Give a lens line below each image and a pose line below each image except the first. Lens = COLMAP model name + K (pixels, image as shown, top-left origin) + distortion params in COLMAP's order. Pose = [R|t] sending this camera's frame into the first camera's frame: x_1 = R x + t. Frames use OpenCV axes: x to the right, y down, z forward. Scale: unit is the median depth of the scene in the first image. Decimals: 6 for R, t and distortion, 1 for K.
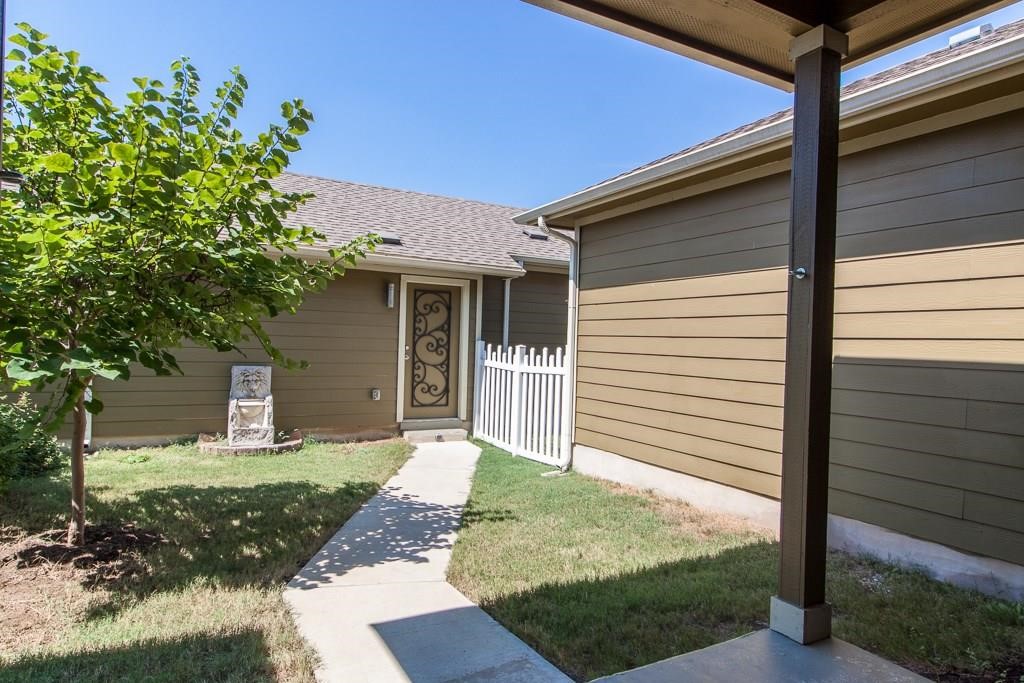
lens RADIAL K [[593.8, 0, 505.4], [0, 593.8, 346.0], [0, 0, 1]] dist [0.000345, 0.000458]
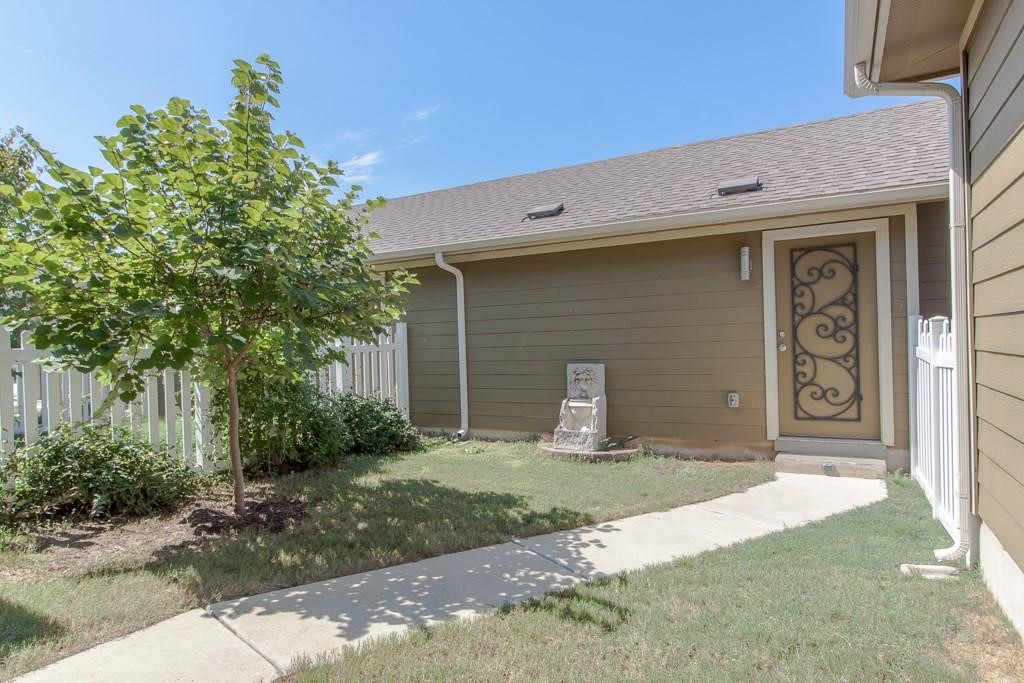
lens RADIAL K [[593.8, 0, 505.4], [0, 593.8, 346.0], [0, 0, 1]] dist [0.000345, 0.000458]
pose [[0.533481, -0.042342, -0.844751, 0.286209], [0.041587, 0.998851, -0.023804, 0.022801], [0.844789, -0.022432, 0.534630, 0.399129]]
